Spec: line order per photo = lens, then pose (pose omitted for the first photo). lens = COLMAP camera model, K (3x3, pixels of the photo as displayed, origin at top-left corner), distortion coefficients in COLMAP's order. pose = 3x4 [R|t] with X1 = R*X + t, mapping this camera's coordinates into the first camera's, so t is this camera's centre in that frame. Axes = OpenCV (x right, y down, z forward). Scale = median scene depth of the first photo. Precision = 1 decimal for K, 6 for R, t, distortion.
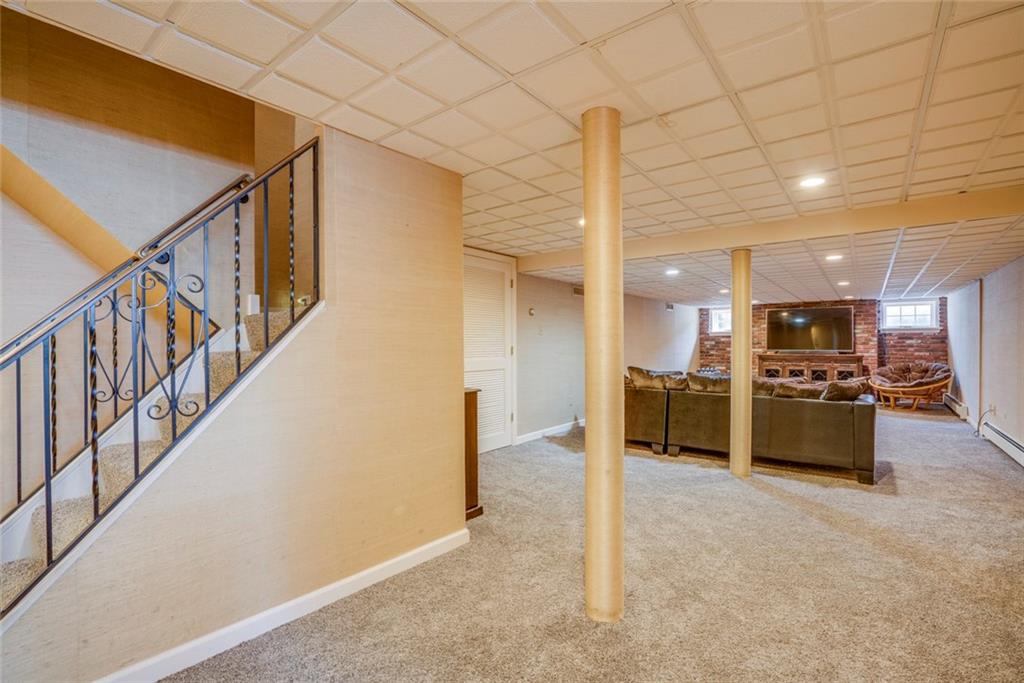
lens RADIAL K [[457.1, 0, 510.6], [0, 457.1, 341.5], [0, 0, 1]] dist [0.001645, 0.000245]
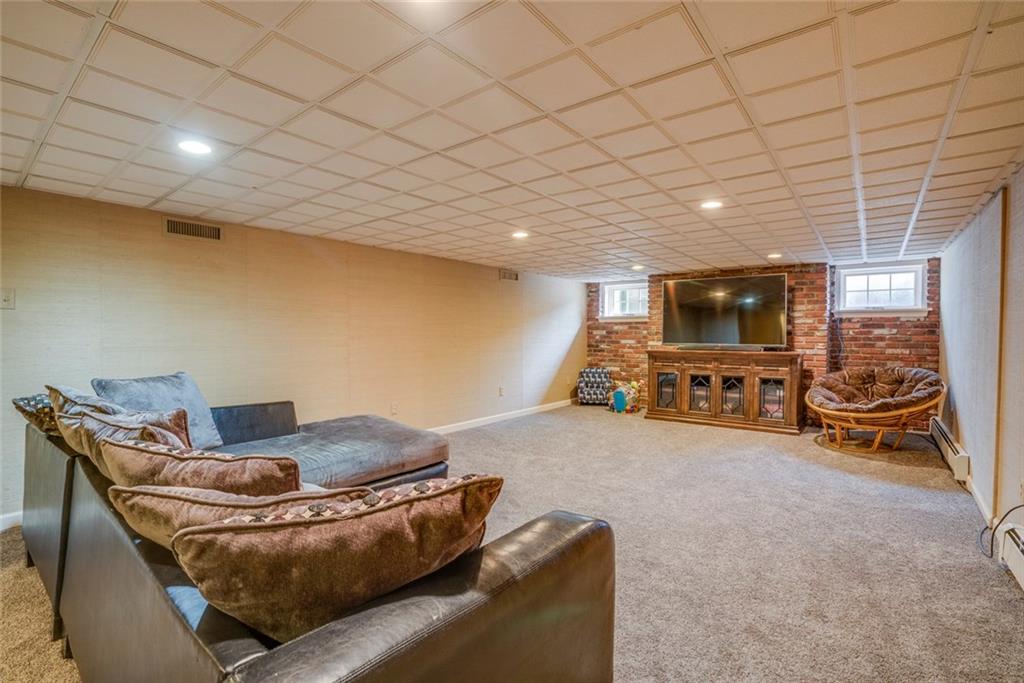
lens RADIAL K [[457.1, 0, 513.0], [0, 457.1, 340.4], [0, 0, 1]] dist [0.001645, 0.000245]
pose [[0.999969, 0.005448, -0.005721, 0.378173], [-0.005345, 0.999827, 0.017808, 0.003835], [0.005817, -0.017777, 0.999825, 0.376061]]
